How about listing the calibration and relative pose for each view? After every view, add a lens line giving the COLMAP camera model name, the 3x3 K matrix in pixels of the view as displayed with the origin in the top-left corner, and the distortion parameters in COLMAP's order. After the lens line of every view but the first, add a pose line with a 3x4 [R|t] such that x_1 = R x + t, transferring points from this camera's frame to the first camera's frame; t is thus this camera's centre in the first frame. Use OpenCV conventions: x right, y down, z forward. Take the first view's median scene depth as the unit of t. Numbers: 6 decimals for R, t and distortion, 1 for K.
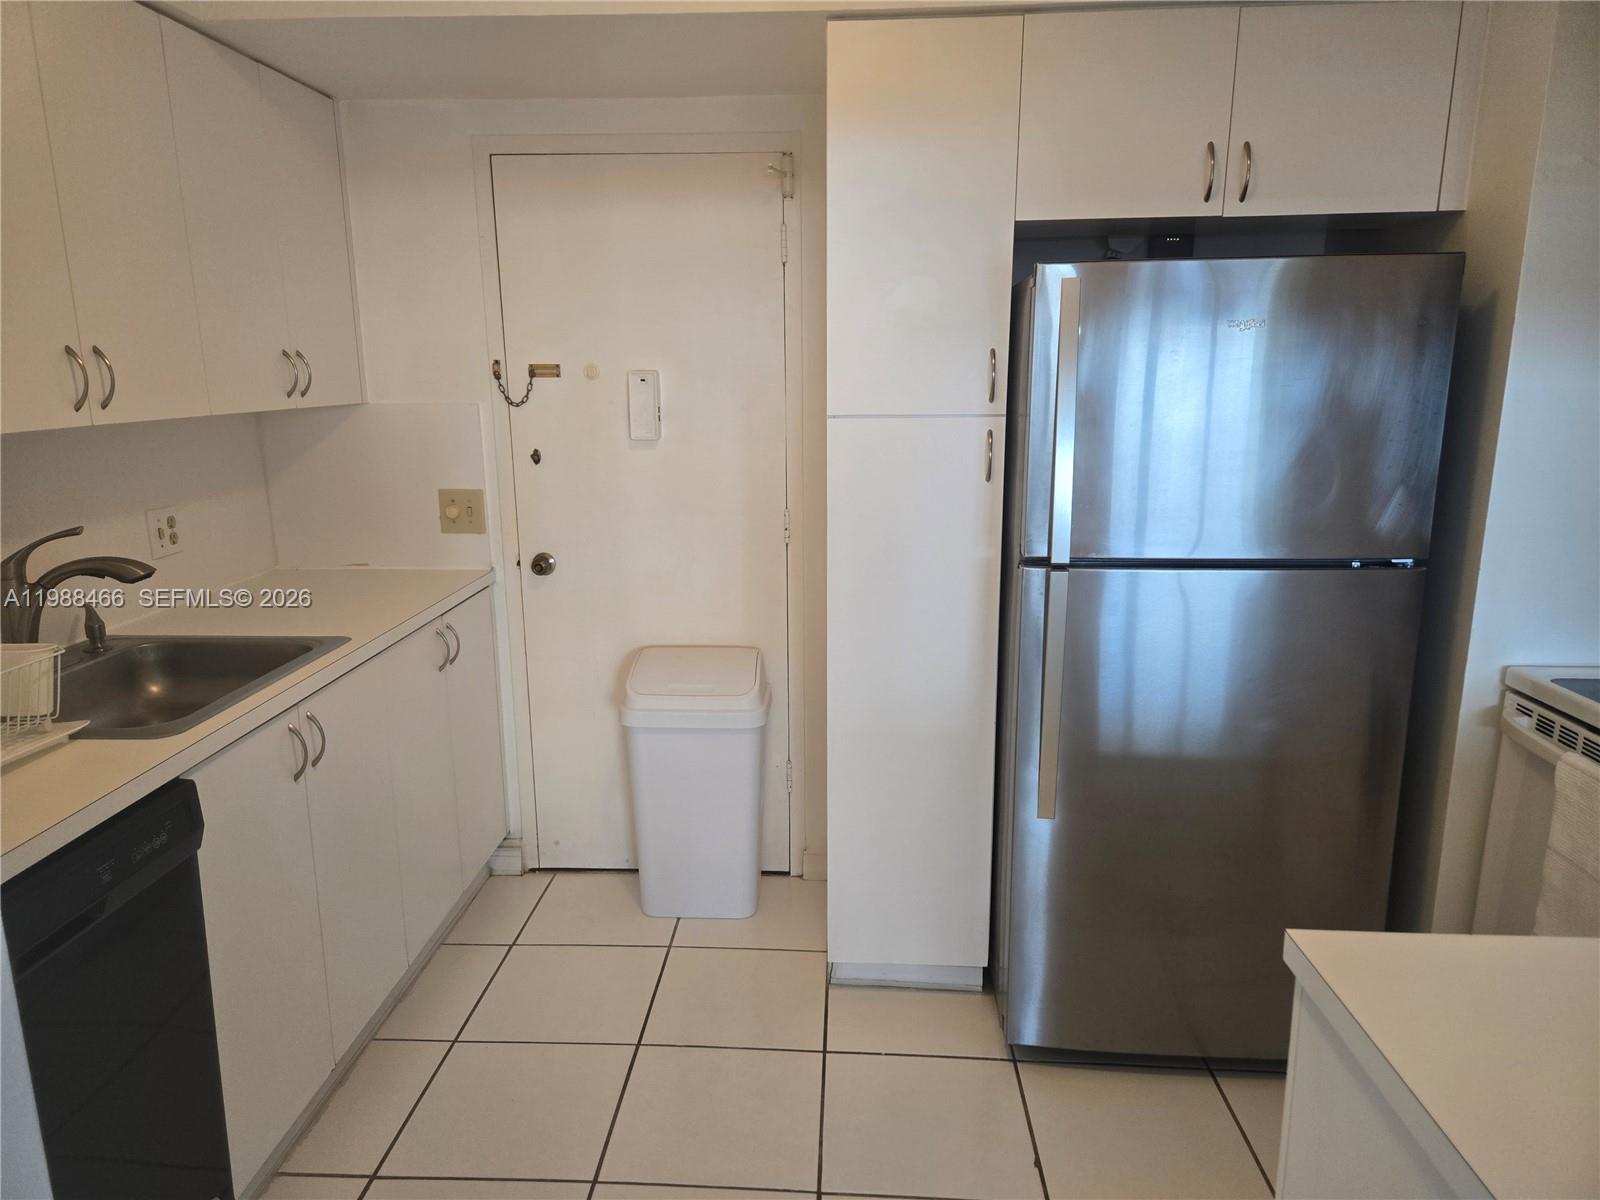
lens RADIAL K [[1057.4, 0, 796.8], [0, 1057.4, 607.1], [0, 0, 1]] dist [0.070521, -0.063841]
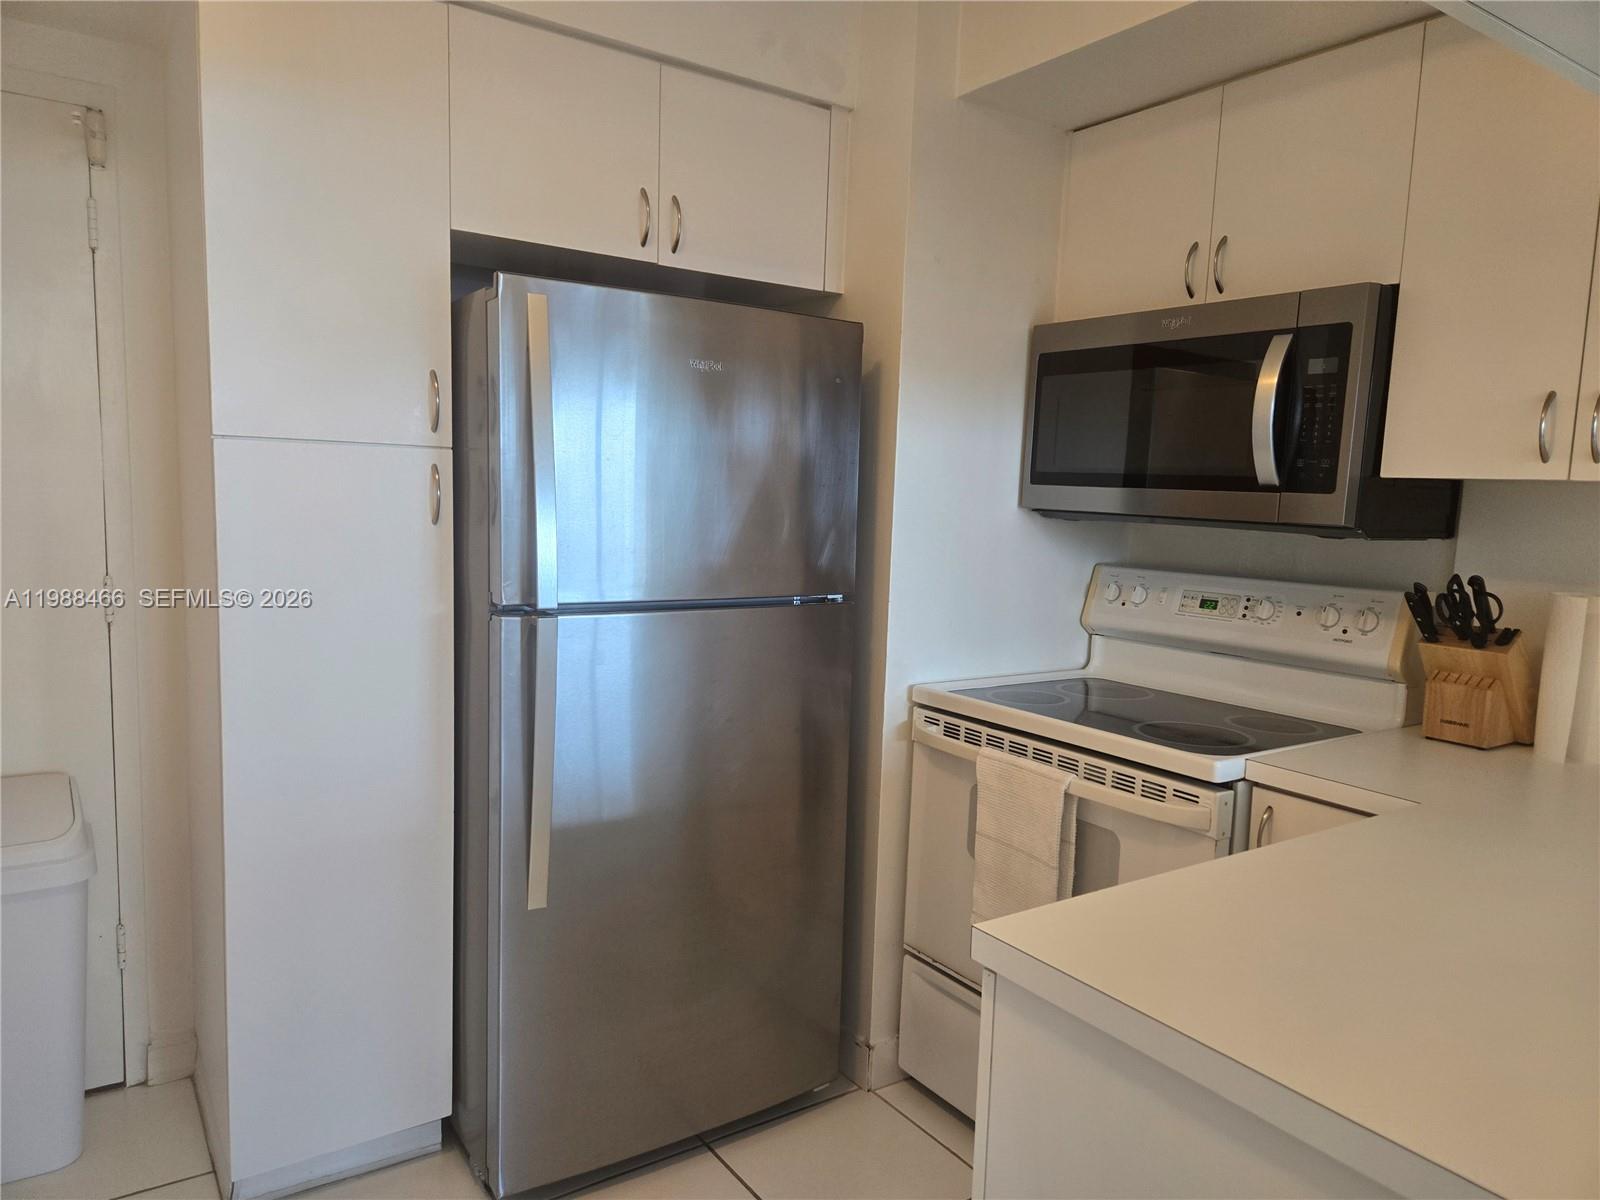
lens RADIAL K [[1057.4, 0, 796.8], [0, 1057.4, 607.1], [0, 0, 1]] dist [0.070521, -0.063841]
pose [[0.789591, -0.036242, 0.612562, -0.118009], [0.097243, 0.993030, -0.066594, 0.033005], [-0.605879, 0.112149, 0.787612, 0.161196]]
